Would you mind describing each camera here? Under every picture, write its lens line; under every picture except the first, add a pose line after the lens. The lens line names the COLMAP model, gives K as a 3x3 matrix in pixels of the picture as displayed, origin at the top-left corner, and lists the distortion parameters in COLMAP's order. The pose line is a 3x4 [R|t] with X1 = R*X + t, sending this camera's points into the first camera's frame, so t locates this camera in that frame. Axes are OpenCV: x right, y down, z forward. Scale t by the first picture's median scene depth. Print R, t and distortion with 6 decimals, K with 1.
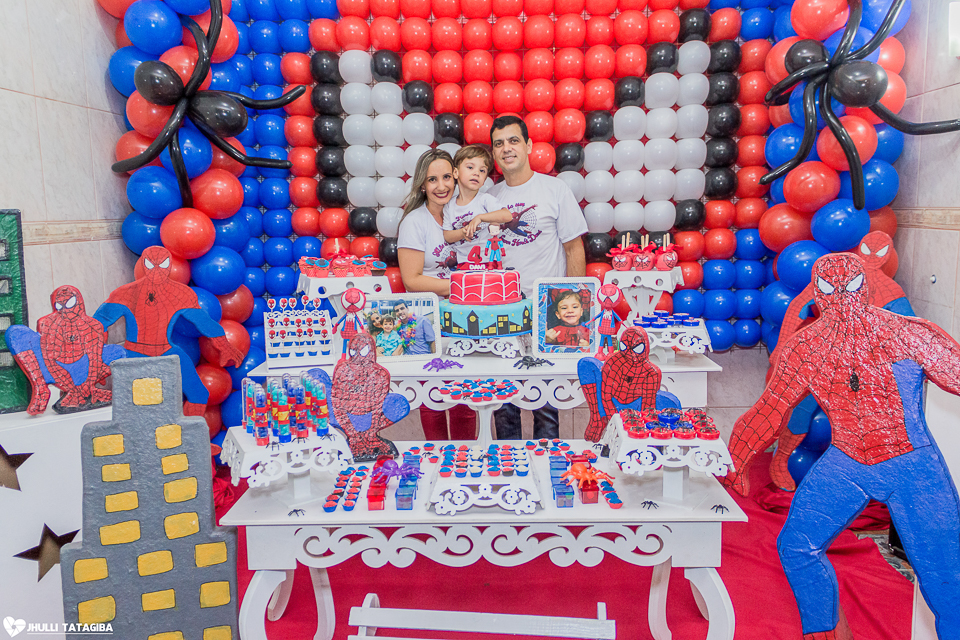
lens RADIAL K [[793.3, 0, 478.8], [0, 793.3, 324.3], [0, 0, 1]] dist [0.085053, -0.076348]
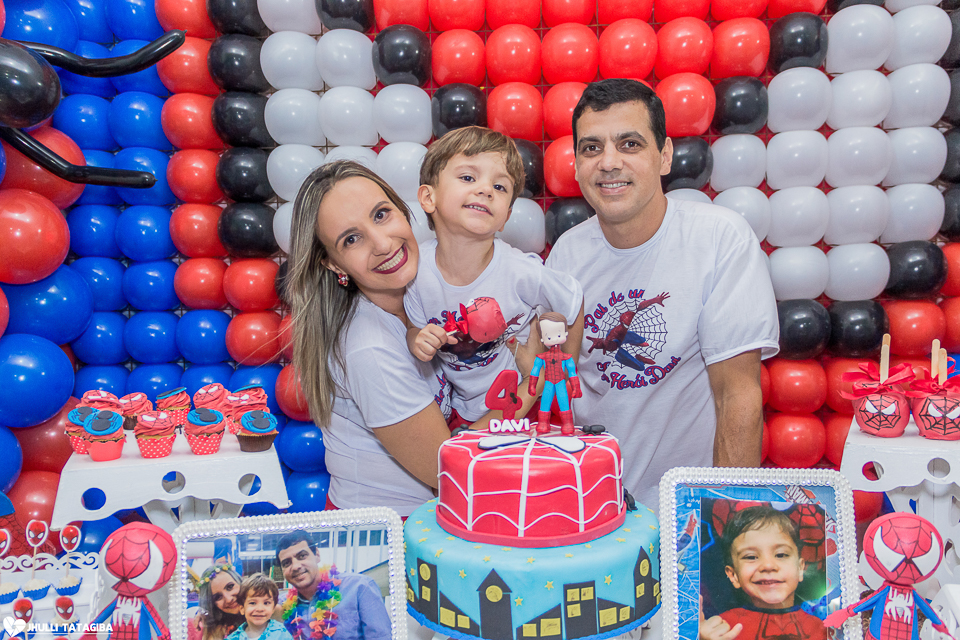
lens RADIAL K [[883.4, 0, 482.2], [0, 883.4, 317.4], [0, 0, 1]] dist [0.041572, -0.102519]
pose [[0.999228, -0.000225, -0.039281, 0.001684], [-0.001923, 0.998505, -0.054635, -0.079600], [0.039235, 0.054668, 0.997733, 0.441824]]
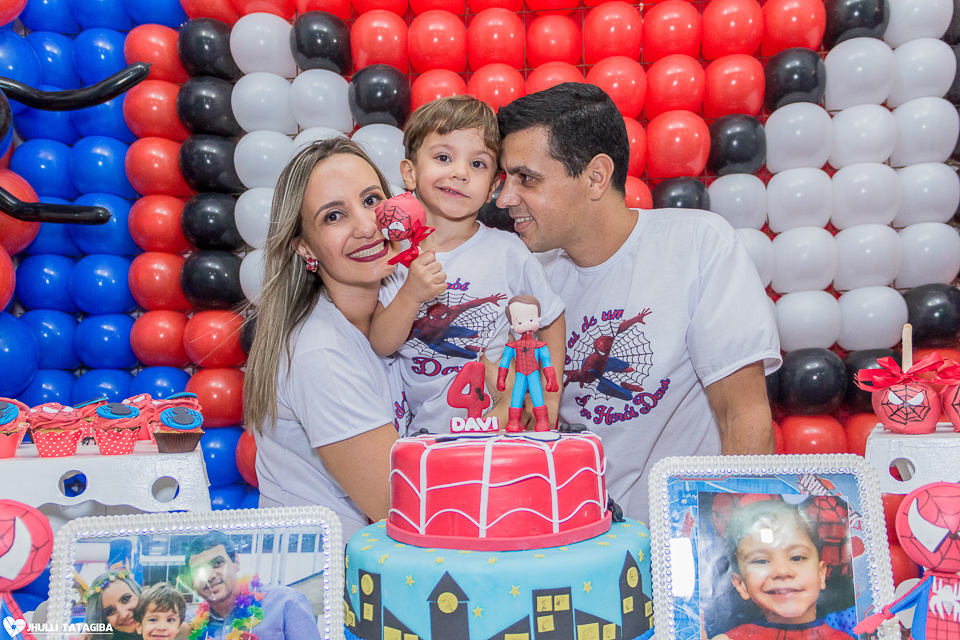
lens RADIAL K [[912.2, 0, 484.4], [0, 912.2, 311.1], [0, 0, 1]] dist [0.051905, -0.087141]
pose [[0.999153, -0.009891, -0.039943, 0.014591], [0.001861, 0.980546, -0.196278, -0.033471], [0.041108, 0.196038, 0.979734, 0.481354]]
